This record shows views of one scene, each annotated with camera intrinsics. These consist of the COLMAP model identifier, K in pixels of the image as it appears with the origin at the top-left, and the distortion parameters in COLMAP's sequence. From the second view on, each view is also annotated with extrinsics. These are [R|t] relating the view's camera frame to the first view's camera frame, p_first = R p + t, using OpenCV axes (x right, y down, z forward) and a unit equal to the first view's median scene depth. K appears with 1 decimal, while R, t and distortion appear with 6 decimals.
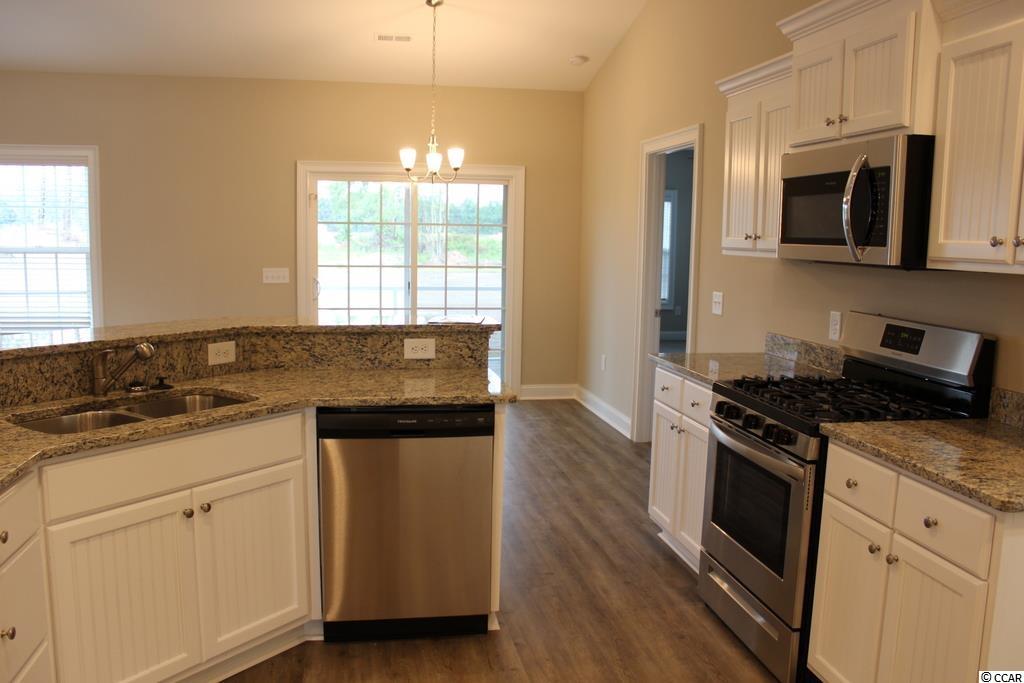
lens RADIAL K [[848.3, 0, 514.1], [0, 848.3, 343.0], [0, 0, 1]] dist [-0.142149, 0.085313]
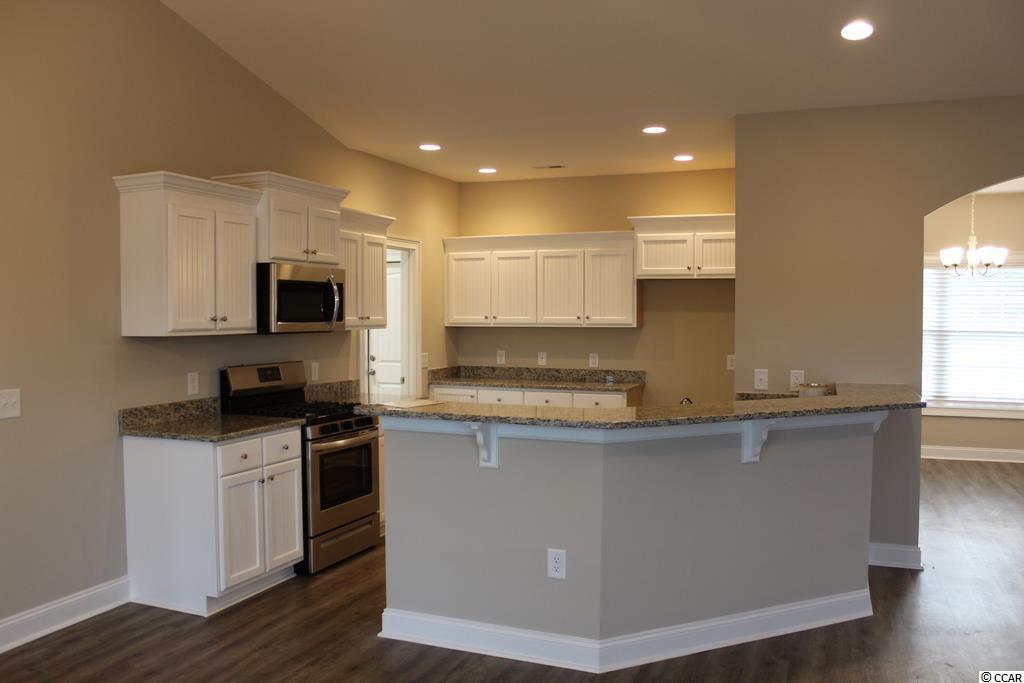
lens RADIAL K [[848.3, 0, 510.0], [0, 848.3, 339.0], [0, 0, 1]] dist [-0.142149, 0.085313]
pose [[-0.842416, -0.036387, 0.537598, -0.454926], [0.050390, 0.988025, 0.145835, -0.156750], [-0.536467, 0.149944, -0.830494, 1.102533]]
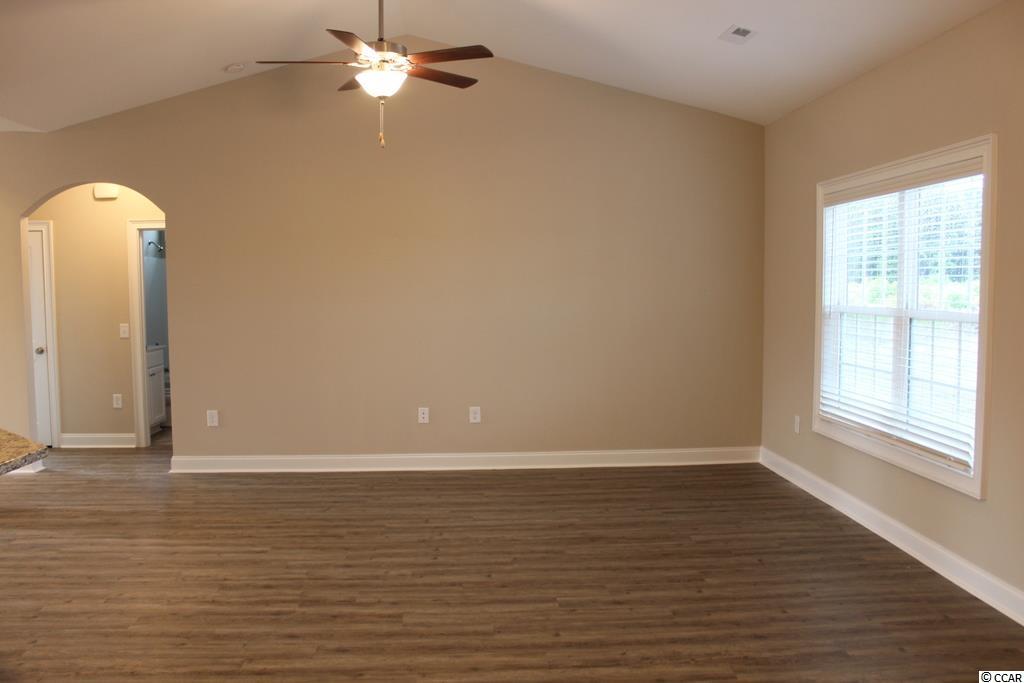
lens RADIAL K [[848.3, 0, 498.8], [0, 848.3, 347.6], [0, 0, 1]] dist [-0.142149, 0.085313]
pose [[-0.140914, 0.063515, -0.987982, 0.110171], [-0.113161, 0.990366, 0.079808, -0.117141], [0.983533, 0.123047, -0.132369, 0.858786]]
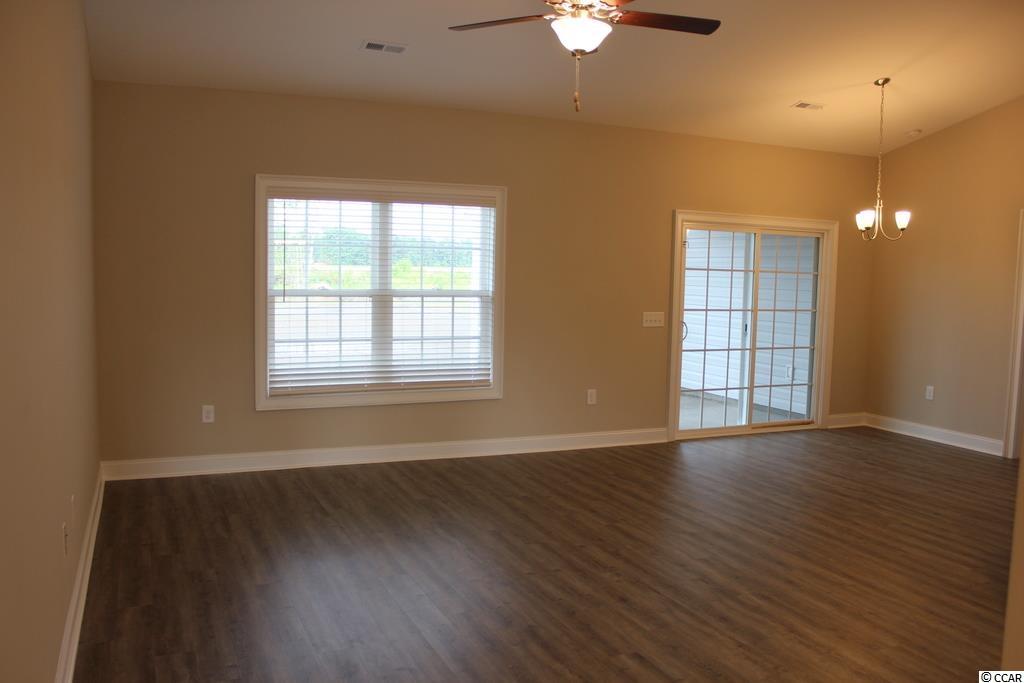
lens RADIAL K [[848.3, 0, 511.0], [0, 848.3, 350.2], [0, 0, 1]] dist [-0.142149, 0.085313]
pose [[0.972006, -0.017909, 0.234274, -0.836795], [0.023233, 0.999530, -0.019987, -0.030331], [-0.233806, 0.024871, 0.971965, 0.032497]]
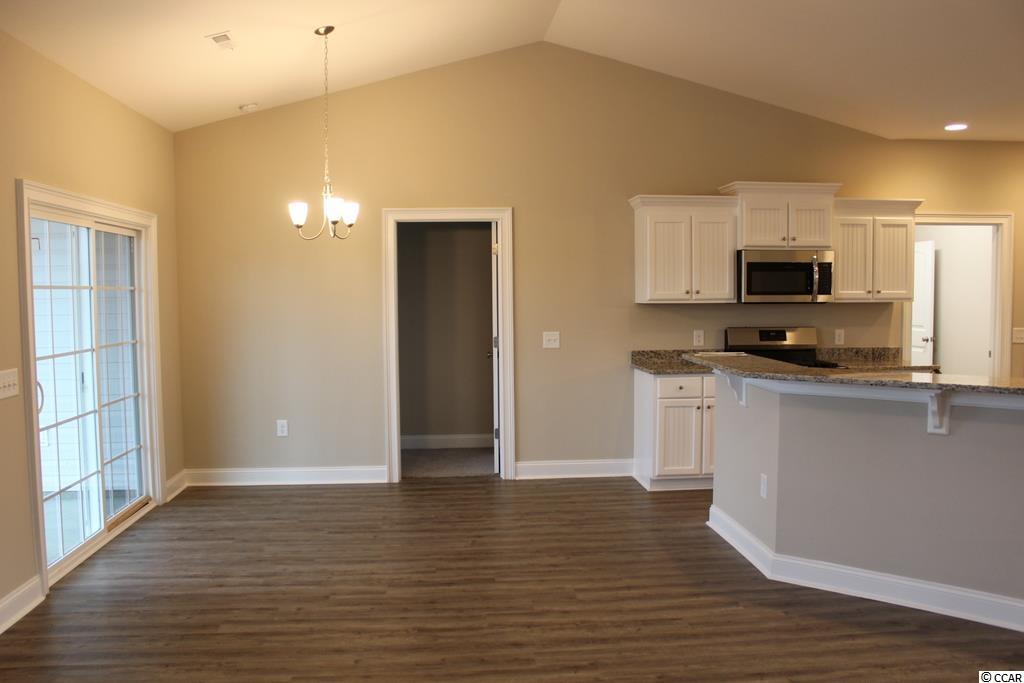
lens RADIAL K [[848.3, 0, 505.9], [0, 848.3, 342.5], [0, 0, 1]] dist [-0.142149, 0.085313]
pose [[0.103091, -0.081787, 0.991304, -0.928280], [0.134113, 0.988656, 0.067622, -0.118761], [-0.985589, 0.125976, 0.112890, 0.735002]]
